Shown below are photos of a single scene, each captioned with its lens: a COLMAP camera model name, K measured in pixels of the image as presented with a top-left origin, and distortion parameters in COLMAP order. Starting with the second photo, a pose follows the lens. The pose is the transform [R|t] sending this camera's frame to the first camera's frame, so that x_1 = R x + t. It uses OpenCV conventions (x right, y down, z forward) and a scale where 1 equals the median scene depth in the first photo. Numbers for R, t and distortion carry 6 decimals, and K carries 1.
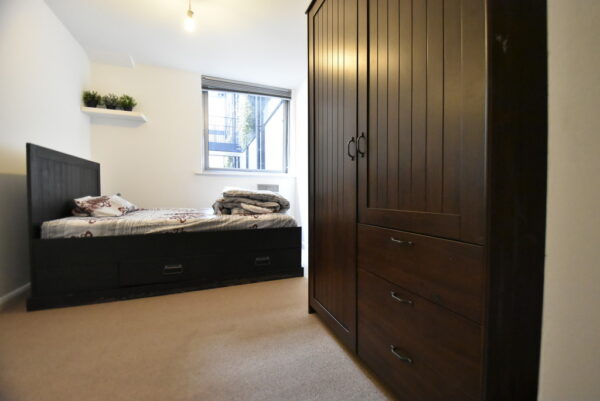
lens RADIAL K [[265.4, 0, 316.8], [0, 265.4, 204.3], [0, 0, 1]] dist [0.000472, -0.000145]
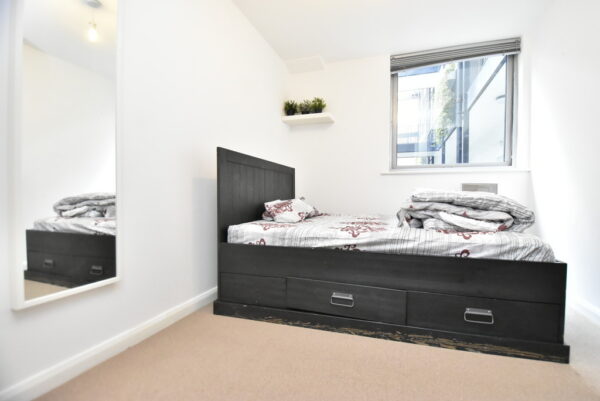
lens RADIAL K [[265.4, 0, 316.8], [0, 265.4, 204.3], [0, 0, 1]] dist [0.000472, -0.000145]
pose [[0.768820, 0.015448, -0.639278, -0.102325], [-0.023350, 0.999720, -0.003924, -0.013224], [0.639038, 0.017944, 0.768965, 0.312868]]
